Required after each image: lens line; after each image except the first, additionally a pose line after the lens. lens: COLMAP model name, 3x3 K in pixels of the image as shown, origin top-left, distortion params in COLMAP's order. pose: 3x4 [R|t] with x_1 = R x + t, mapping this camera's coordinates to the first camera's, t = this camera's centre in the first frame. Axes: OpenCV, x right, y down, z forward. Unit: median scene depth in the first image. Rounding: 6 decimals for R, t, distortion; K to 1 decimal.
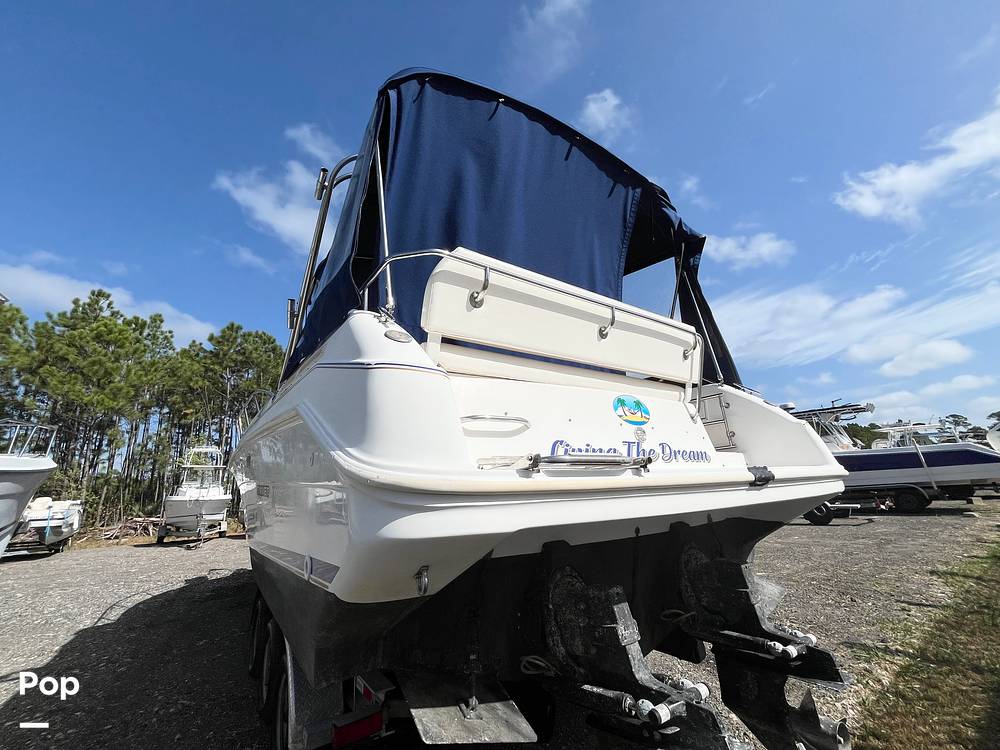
lens RADIAL K [[403.7, 0, 497.3], [0, 403.7, 378.7], [0, 0, 1]] dist [-0.001461, 0.000232]
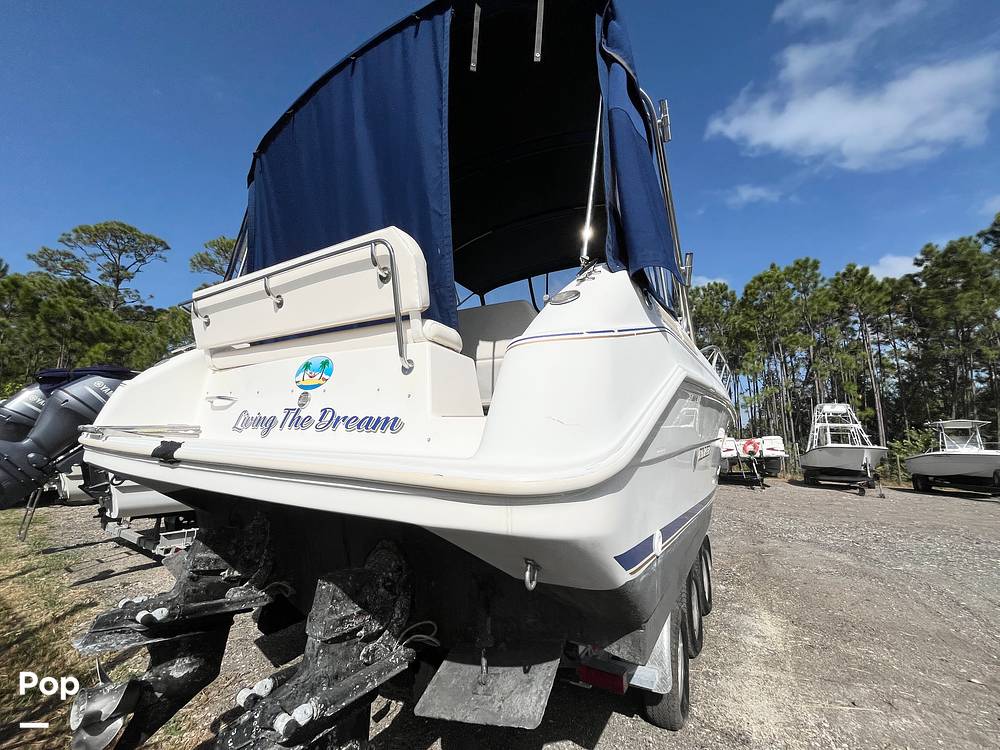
lens RADIAL K [[397.2, 0, 496.2], [0, 397.2, 372.6], [0, 0, 1]] dist [-0.013637, -0.000195]
pose [[0.421867, -0.090336, -0.902146, 1.184797], [0.191766, 0.981403, -0.008597, 0.147953], [0.886146, -0.169374, 0.431345, 0.887572]]
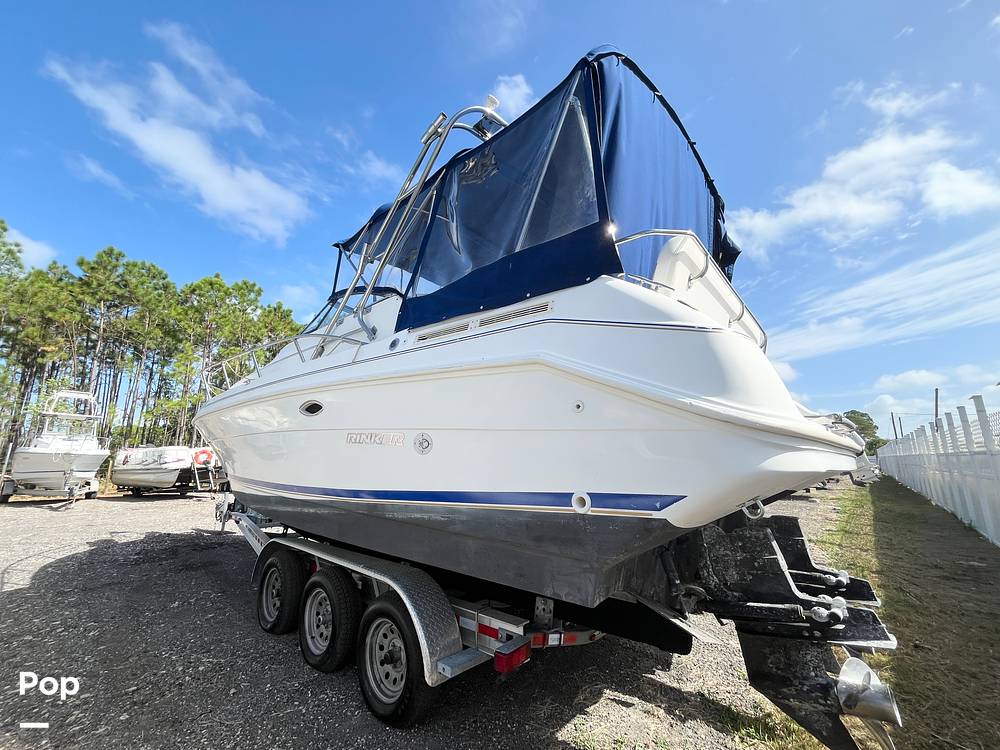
lens RADIAL K [[403.2, 0, 498.8], [0, 403.2, 377.6], [0, 0, 1]] dist [-0.002241, -0.000151]
pose [[0.969961, 0.101183, 0.221219, -0.545170], [-0.112802, 0.992792, 0.040499, 0.061667], [-0.215526, -0.064237, 0.974383, -0.004683]]
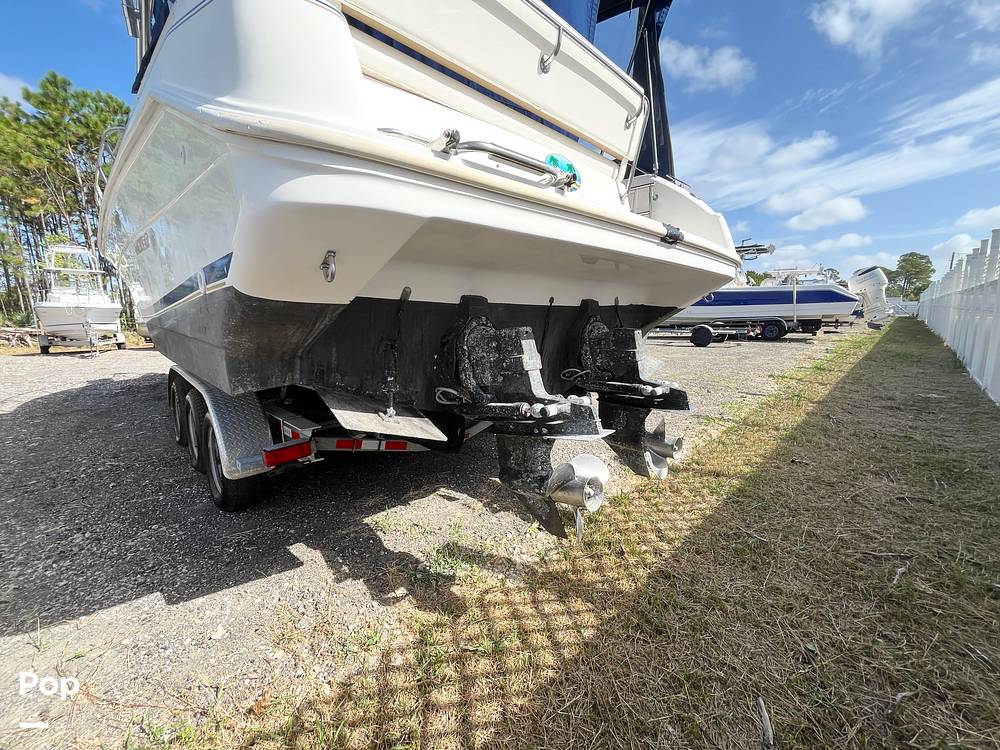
lens RADIAL K [[402.8, 0, 496.4], [0, 402.8, 376.7], [0, 0, 1]] dist [-0.001652, 0.000353]
pose [[0.983660, 0.012220, 0.179622, 0.015387], [-0.083125, 0.915810, 0.392915, 0.143095], [-0.159698, -0.401426, 0.901861, -0.010840]]
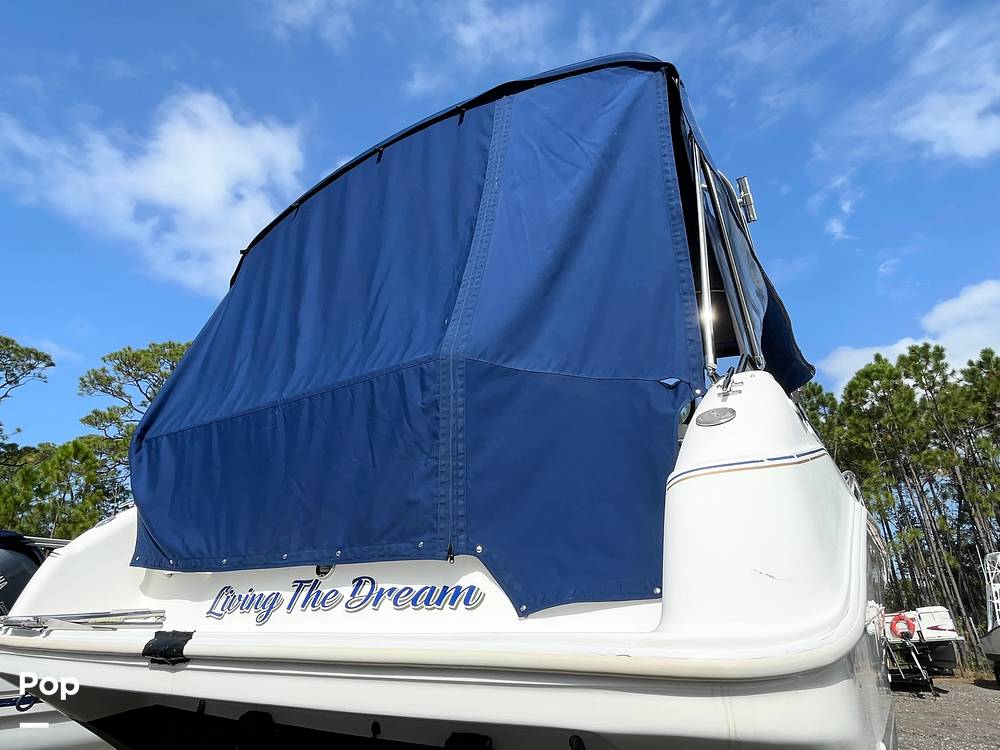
lens RADIAL K [[564.5, 0, 488.8], [0, 564.5, 379.6], [0, 0, 1]] dist [-0.007425, 0.000072]
pose [[0.404794, -0.325493, -0.854515, 1.185504], [0.225526, 0.941171, -0.251666, 0.124972], [0.886160, -0.090842, 0.454387, 0.744637]]
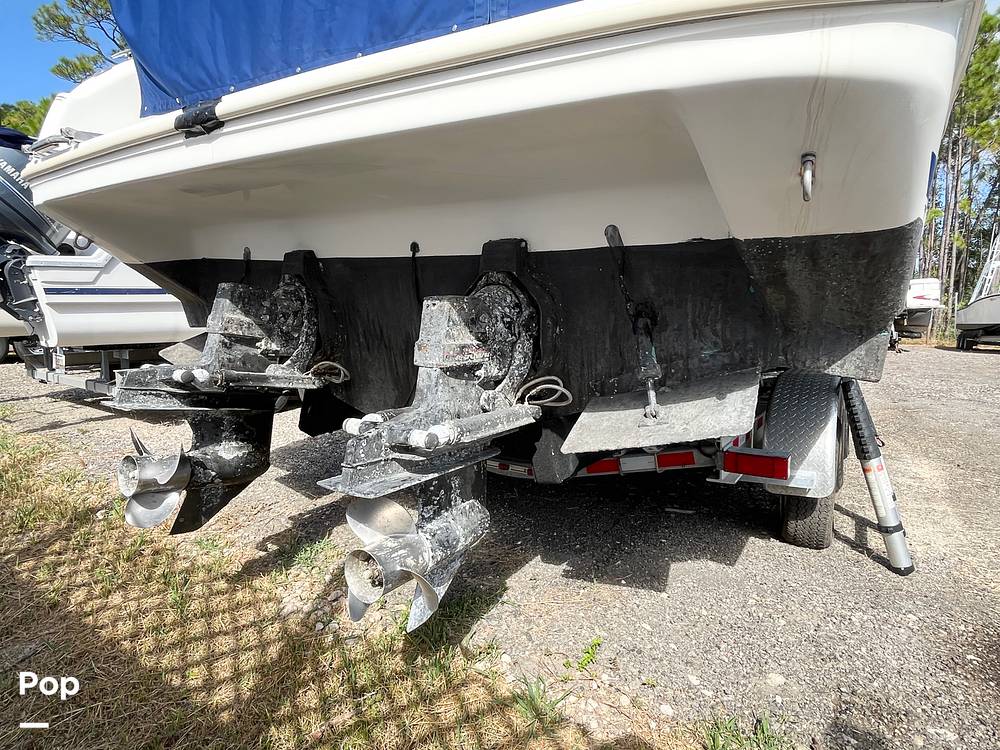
lens RADIAL K [[566.3, 0, 488.6], [0, 566.3, 369.9], [0, 0, 1]] dist [-0.011559, 0.001724]
pose [[0.389148, 0.166668, -0.905972, 1.122789], [0.206974, 0.942530, 0.262296, 0.317747], [0.897622, -0.289584, 0.332288, 0.687850]]
